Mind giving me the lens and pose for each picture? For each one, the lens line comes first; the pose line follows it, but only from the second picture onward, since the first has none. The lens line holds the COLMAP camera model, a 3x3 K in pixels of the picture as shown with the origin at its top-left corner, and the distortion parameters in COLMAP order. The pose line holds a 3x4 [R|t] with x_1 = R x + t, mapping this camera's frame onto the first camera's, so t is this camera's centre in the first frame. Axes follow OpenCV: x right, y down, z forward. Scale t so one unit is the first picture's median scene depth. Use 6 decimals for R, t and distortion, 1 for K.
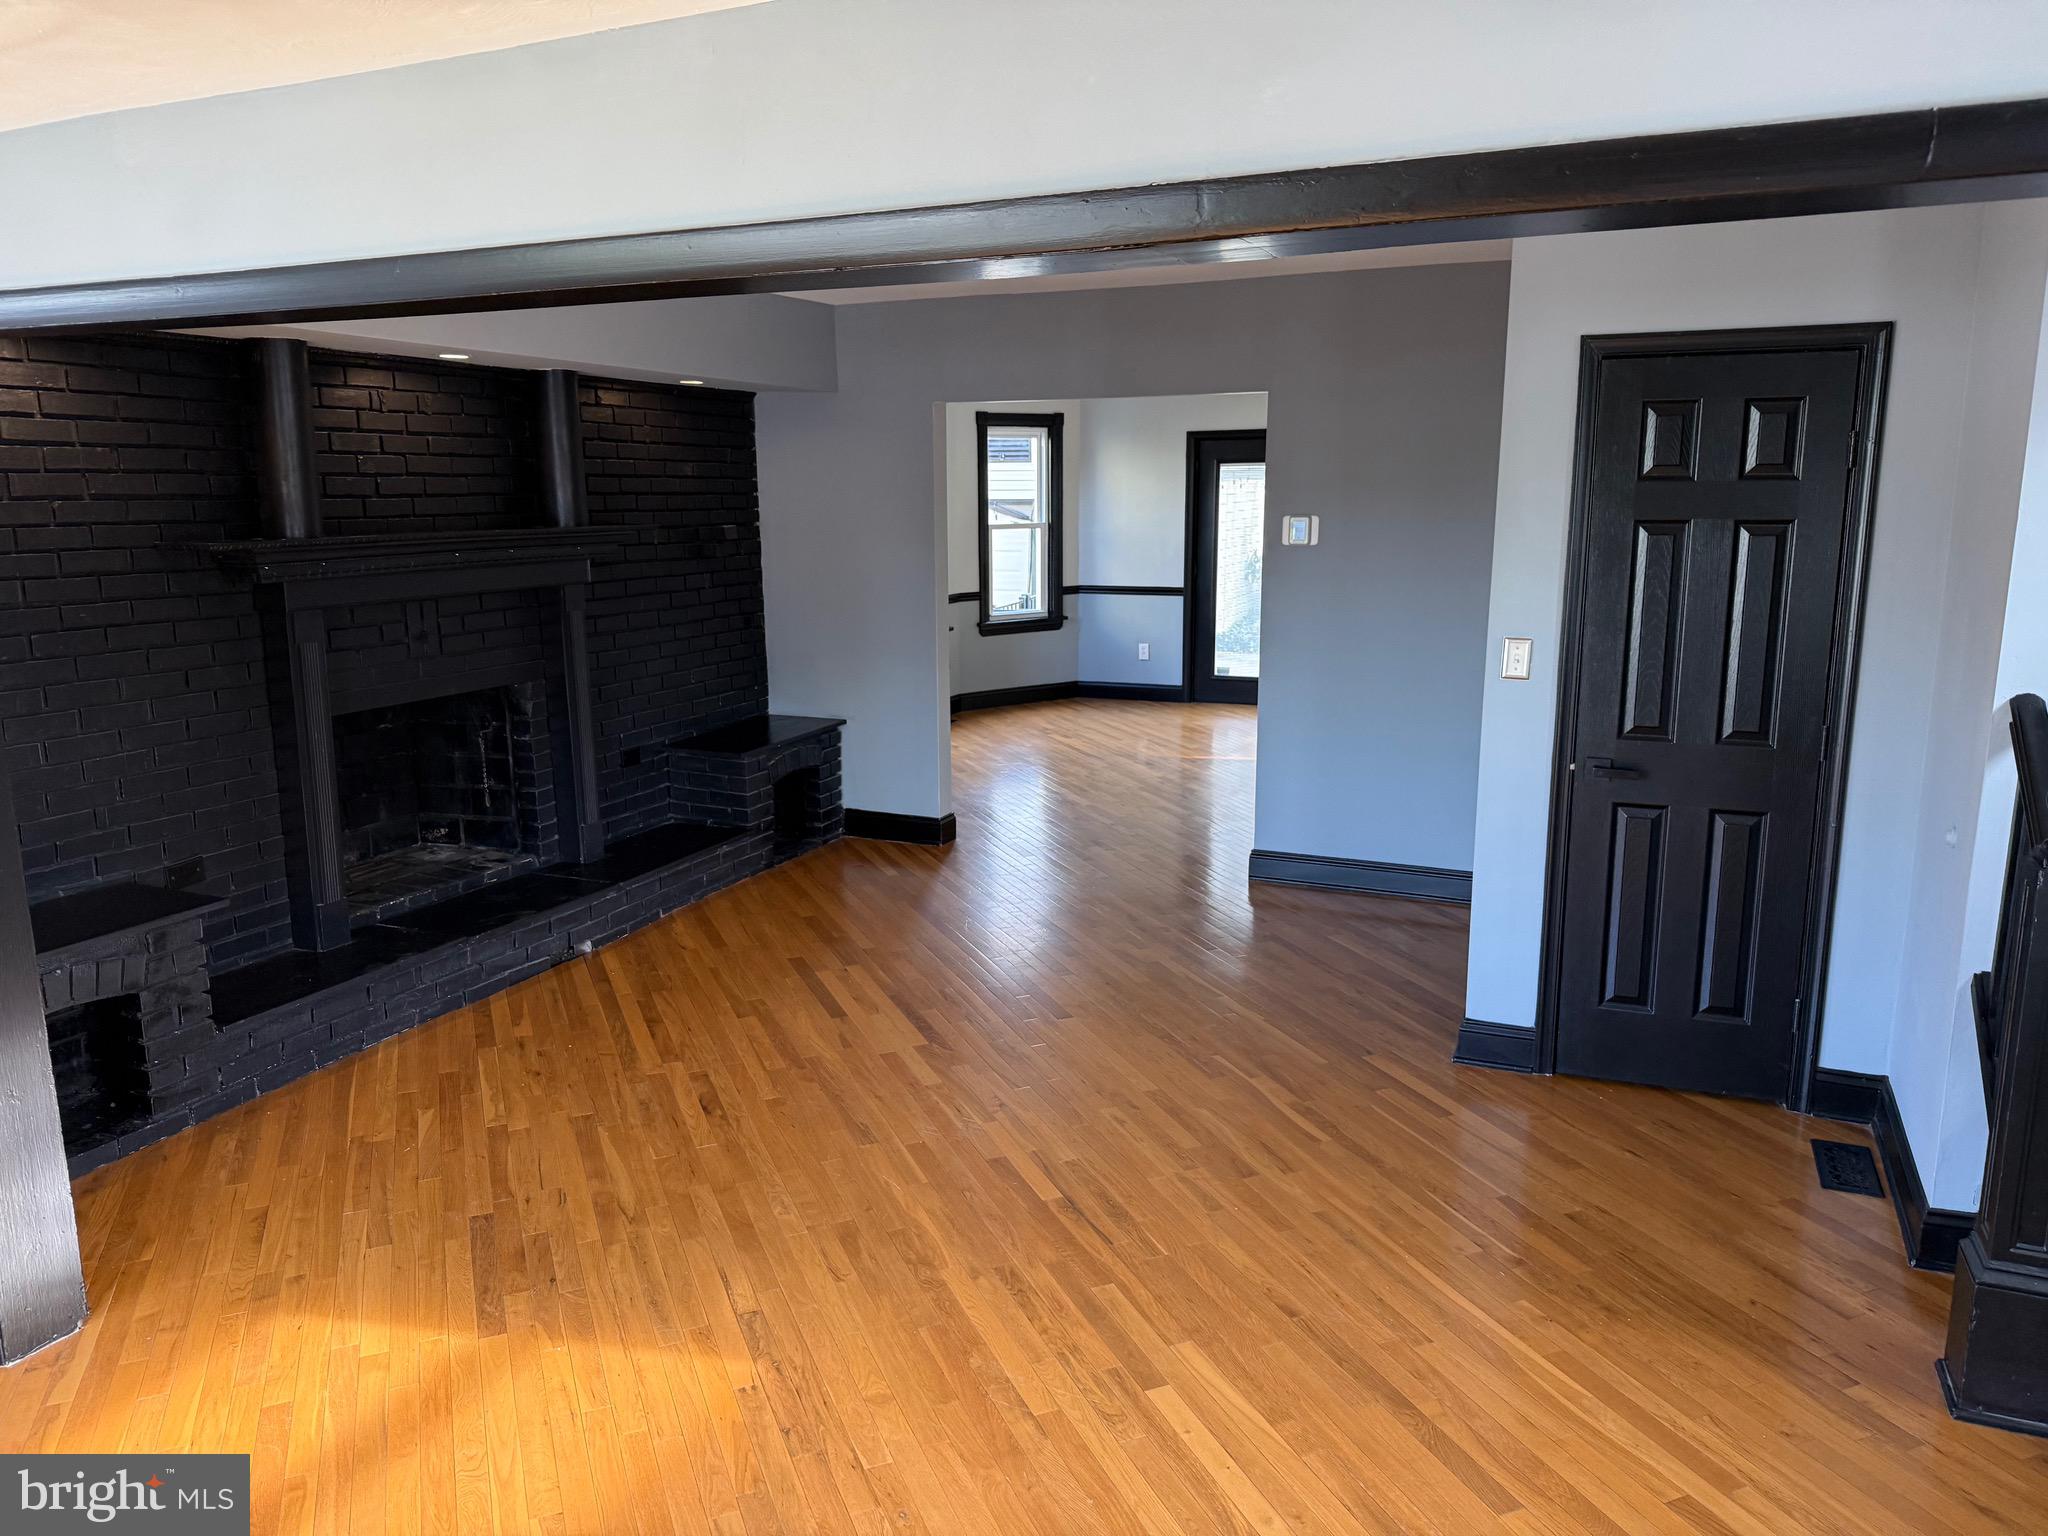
lens RADIAL K [[1424.8, 0, 1028.2], [0, 1424.8, 752.1], [0, 0, 1]] dist [0.070823, -0.091786]
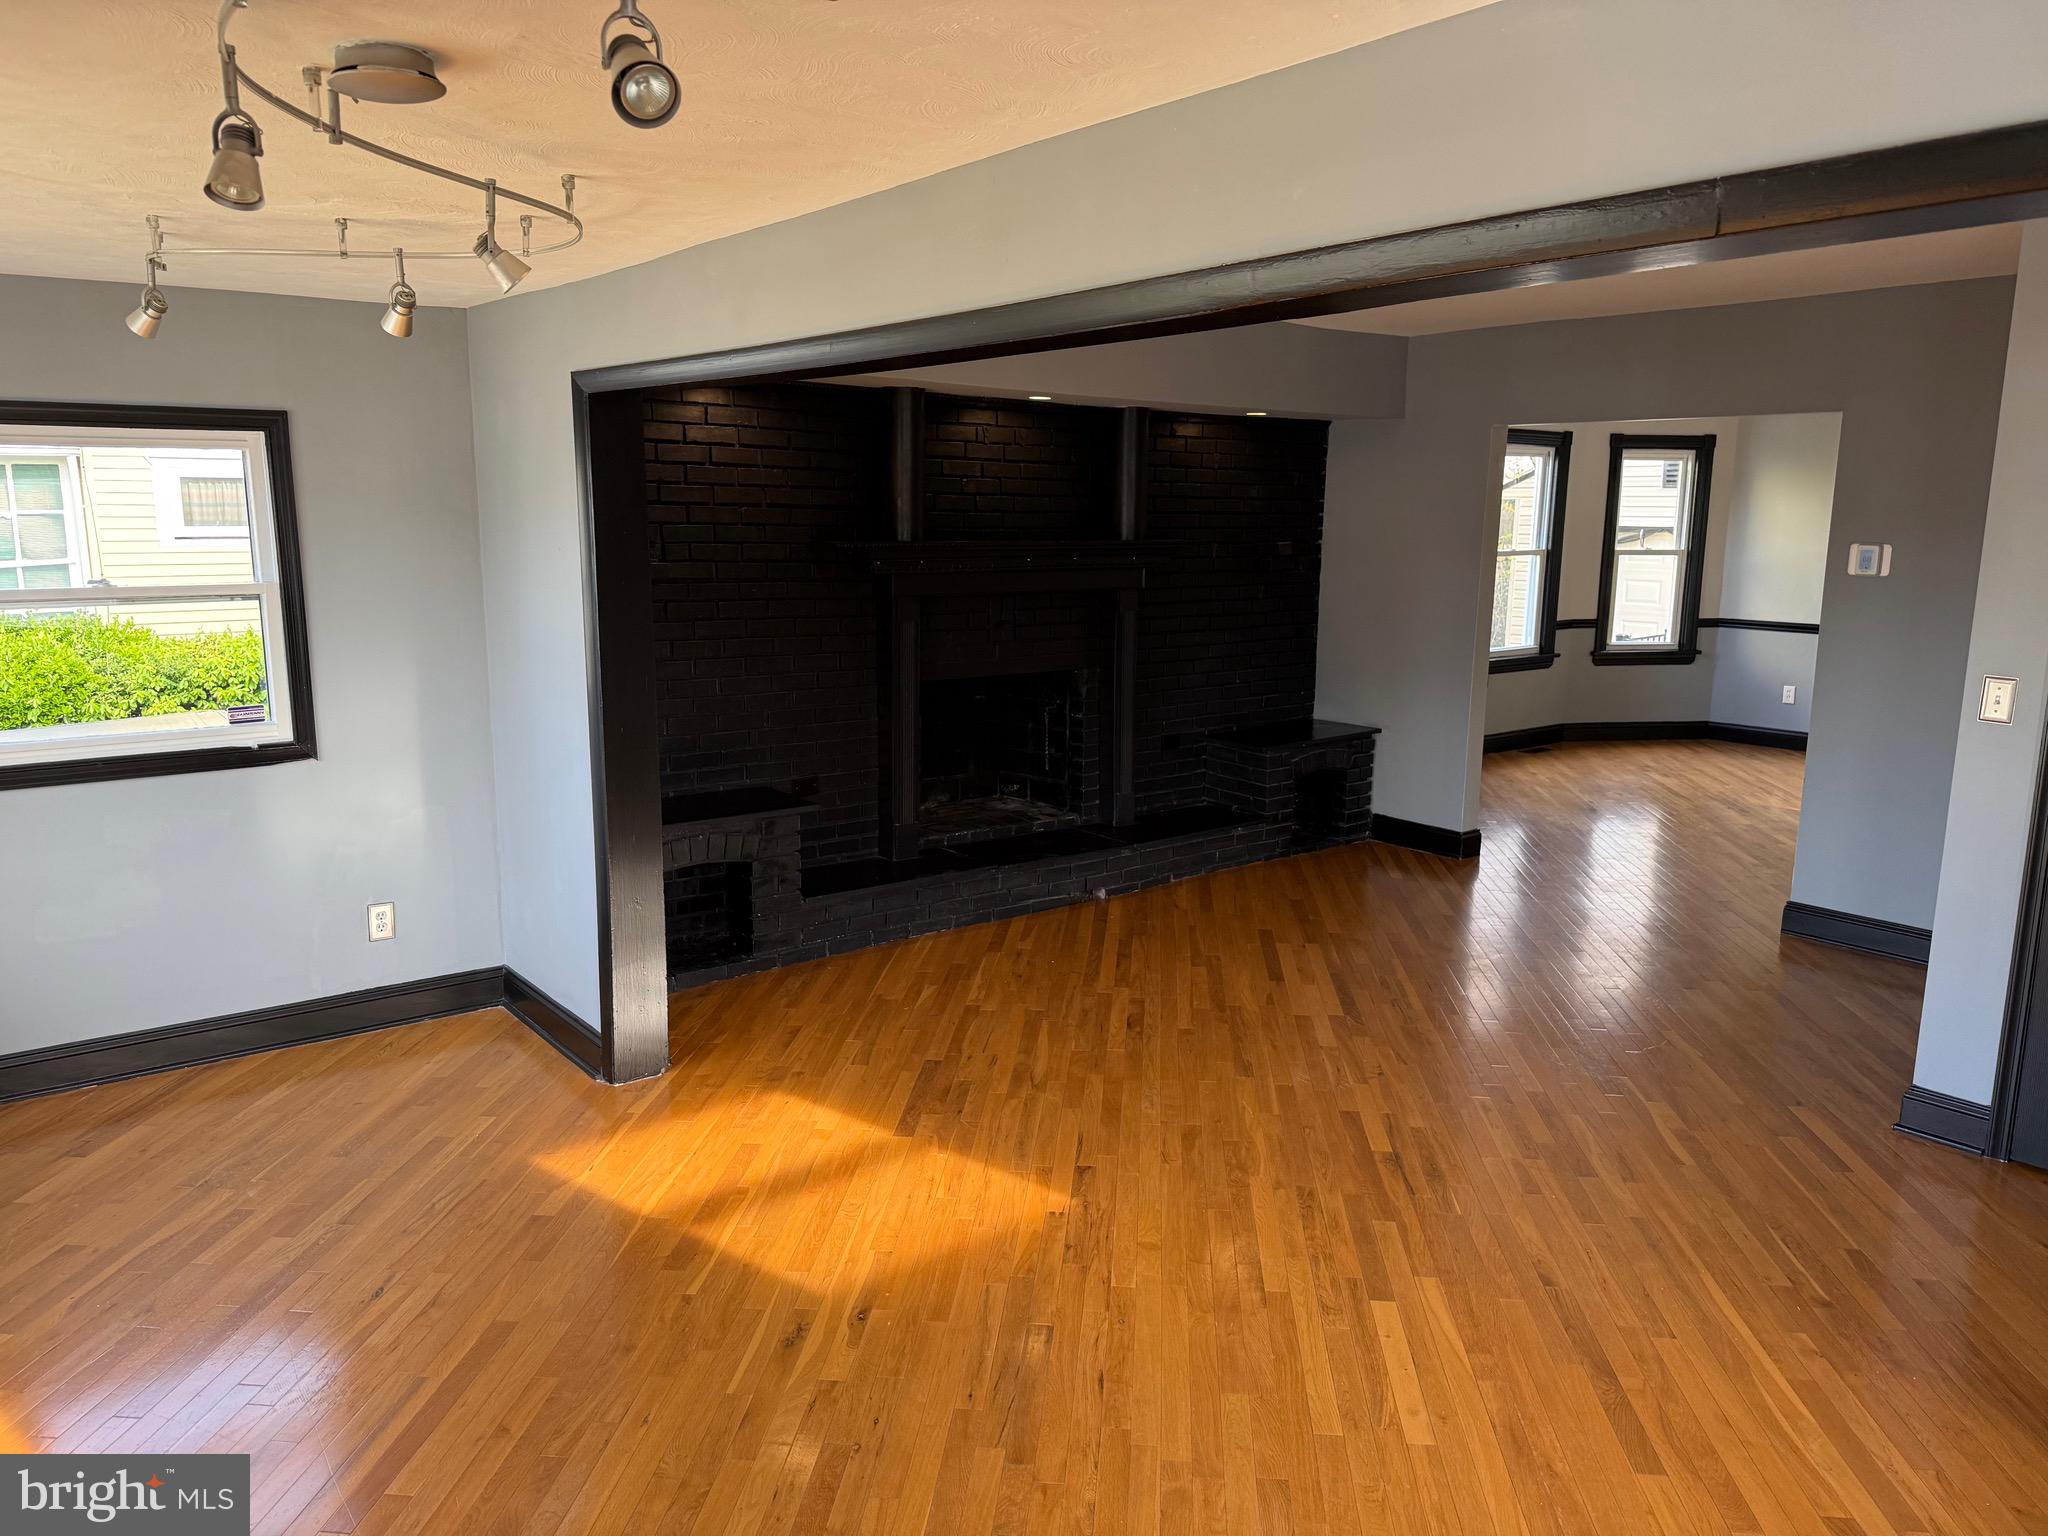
lens RADIAL K [[1424.8, 0, 1045.0], [0, 1424.8, 757.4], [0, 0, 1]] dist [0.070823, -0.091786]
pose [[0.888518, 0.092649, -0.449391, 0.213444], [-0.099728, 0.994983, 0.007951, 0.024716], [0.447873, 0.037752, 0.893300, -0.090656]]
